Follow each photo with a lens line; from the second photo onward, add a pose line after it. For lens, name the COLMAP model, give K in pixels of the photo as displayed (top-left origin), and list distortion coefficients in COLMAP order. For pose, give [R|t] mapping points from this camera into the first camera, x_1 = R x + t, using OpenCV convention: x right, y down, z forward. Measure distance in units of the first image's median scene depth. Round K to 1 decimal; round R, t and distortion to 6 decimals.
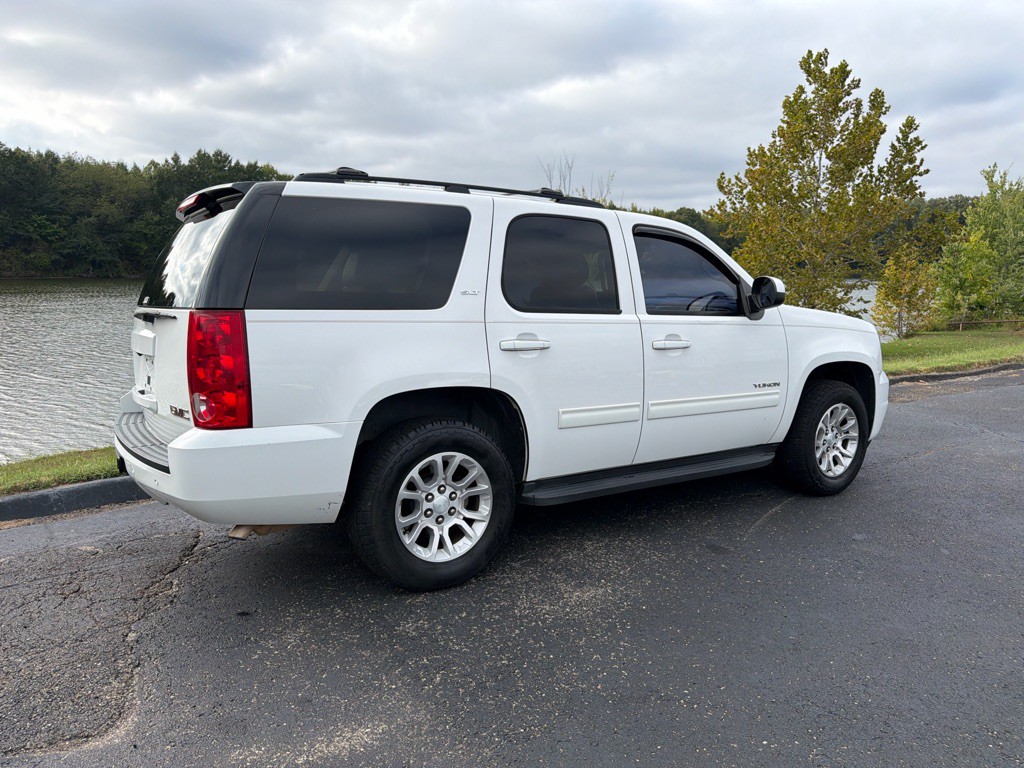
lens RADIAL K [[730.1, 0, 516.4], [0, 730.1, 384.0], [0, 0, 1]] dist [0.062742, -0.082710]
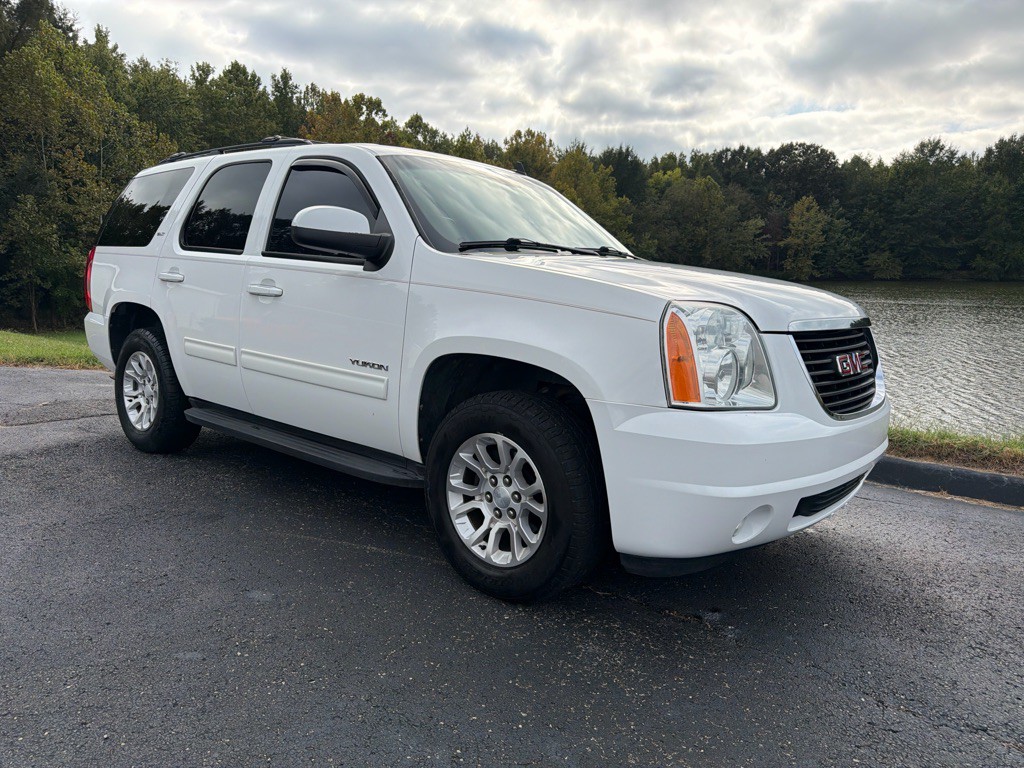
lens RADIAL K [[731.5, 0, 509.3], [0, 731.5, 389.7], [0, 0, 1]] dist [0.057872, -0.076408]
pose [[0.267074, 0.154550, -0.951202, 0.940891], [-0.154009, 0.981215, 0.116184, -0.069044], [0.951290, 0.115464, 0.285859, 0.840350]]
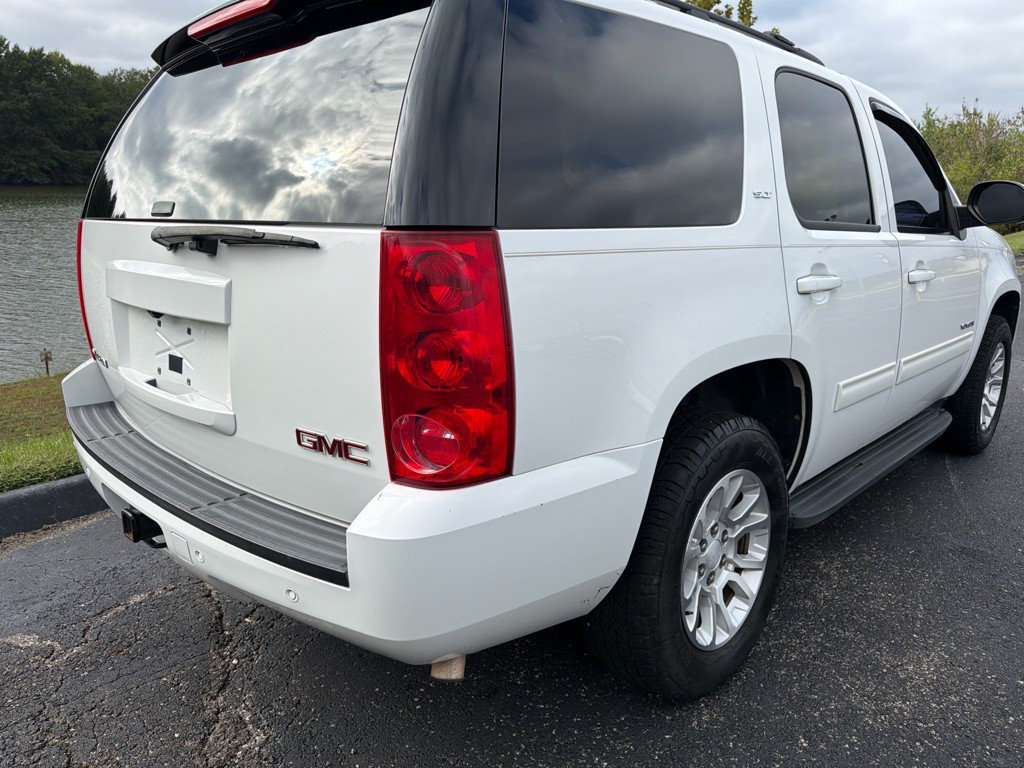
lens RADIAL K [[734.2, 0, 508.6], [0, 734.2, 382.8], [0, 0, 1]] dist [0.038877, -0.043249]
pose [[0.978570, -0.042049, 0.201576, -0.259689], [0.019516, 0.993461, 0.112496, -0.032045], [-0.204988, -0.106151, 0.972991, 0.305274]]
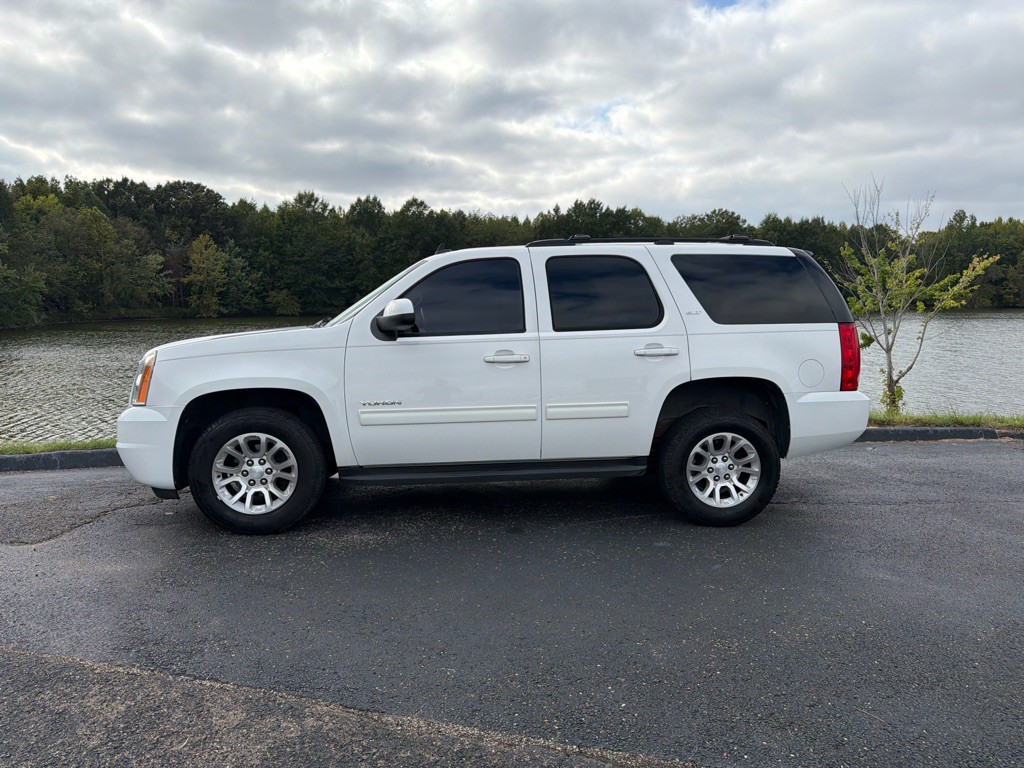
lens RADIAL K [[732.6, 0, 516.4], [0, 732.6, 386.6], [0, 0, 1]] dist [0.079314, -0.121279]
pose [[0.880094, 0.046519, -0.472515, 0.651203], [-0.067555, 0.997333, -0.027640, 0.017895], [0.469969, 0.056247, 0.880889, -0.052632]]
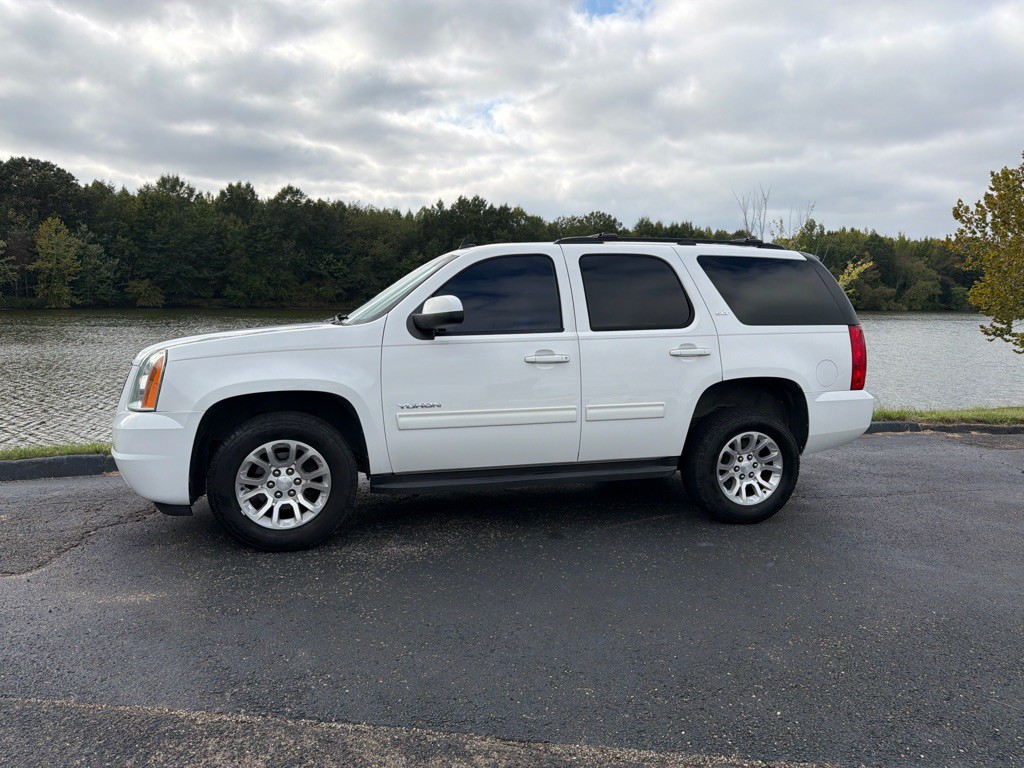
lens RADIAL K [[732.2, 0, 521.7], [0, 732.2, 386.1], [0, 0, 1]] dist [0.063642, -0.090272]
pose [[0.948170, 0.045030, -0.314556, 0.452596], [-0.058562, 0.997715, -0.033697, 0.023336], [0.312320, 0.050371, 0.948641, -0.102201]]
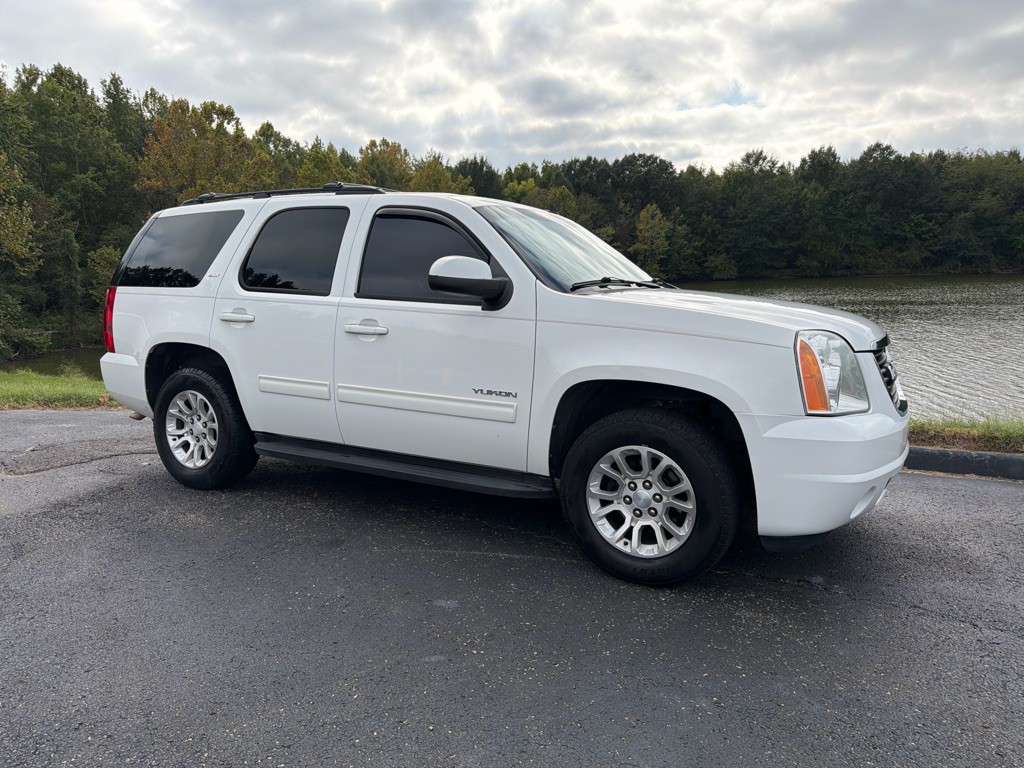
lens RADIAL K [[727.8, 0, 510.2], [0, 727.8, 393.1], [0, 0, 1]] dist [0.071841, -0.090138]
pose [[0.448672, 0.128617, -0.884393, 0.939654], [-0.114354, 0.989718, 0.085920, -0.061034], [0.886350, 0.062584, 0.458767, 0.591978]]
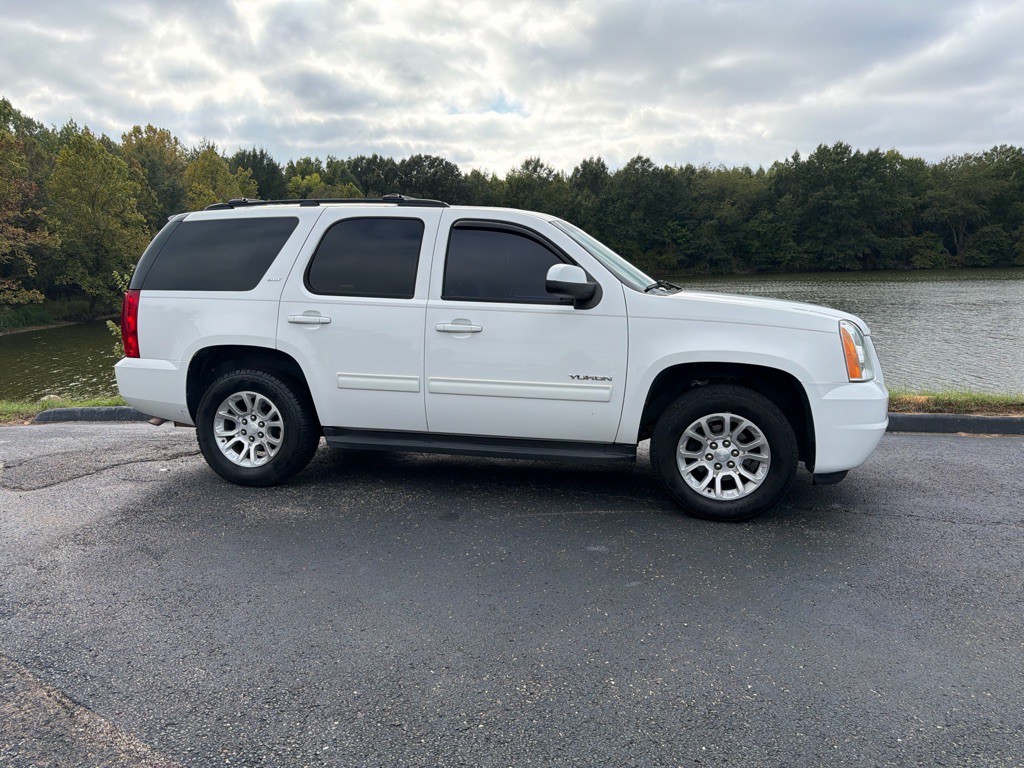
lens RADIAL K [[731.5, 0, 509.3], [0, 731.5, 389.7], [0, 0, 1]] dist [0.057872, -0.076408]
pose [[0.686487, 0.099990, -0.720235, 0.857683], [-0.089691, 0.994580, 0.052590, -0.021365], [0.721589, 0.028497, 0.691734, 0.243924]]
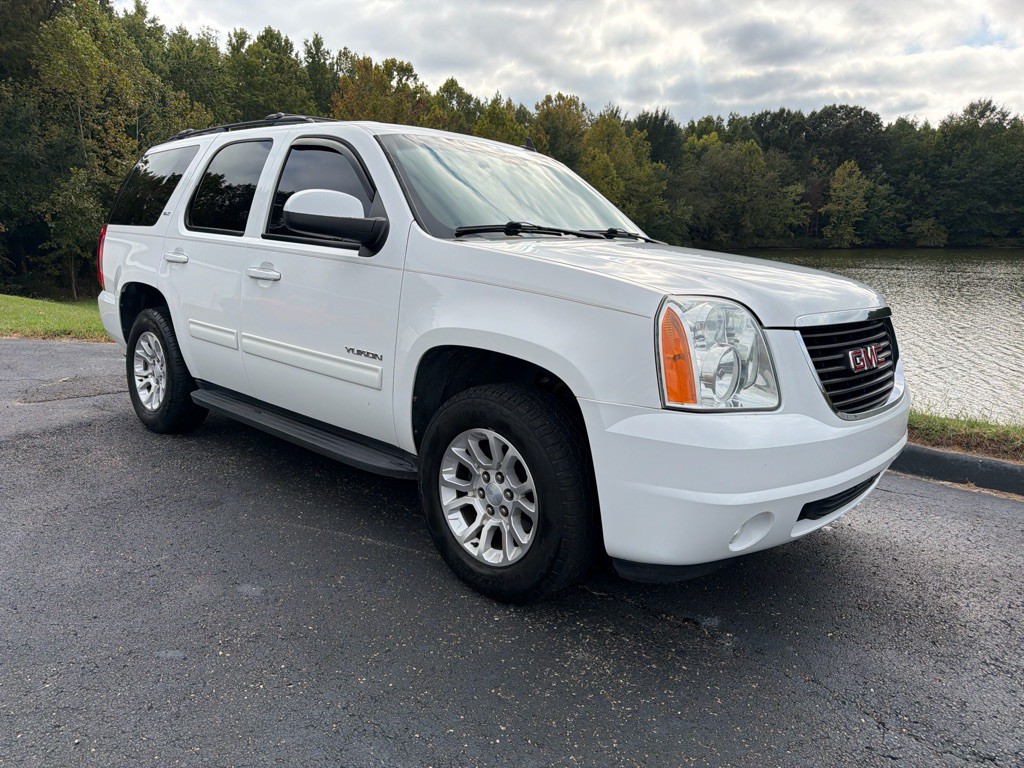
lens RADIAL K [[731.7, 0, 509.3], [0, 731.7, 383.7], [0, 0, 1]] dist [0.050235, -0.058887]
pose [[0.224520, 0.190052, -0.955757, 0.924725], [-0.154989, 0.975276, 0.157525, -0.089001], [0.962065, 0.112765, 0.248425, 0.870710]]
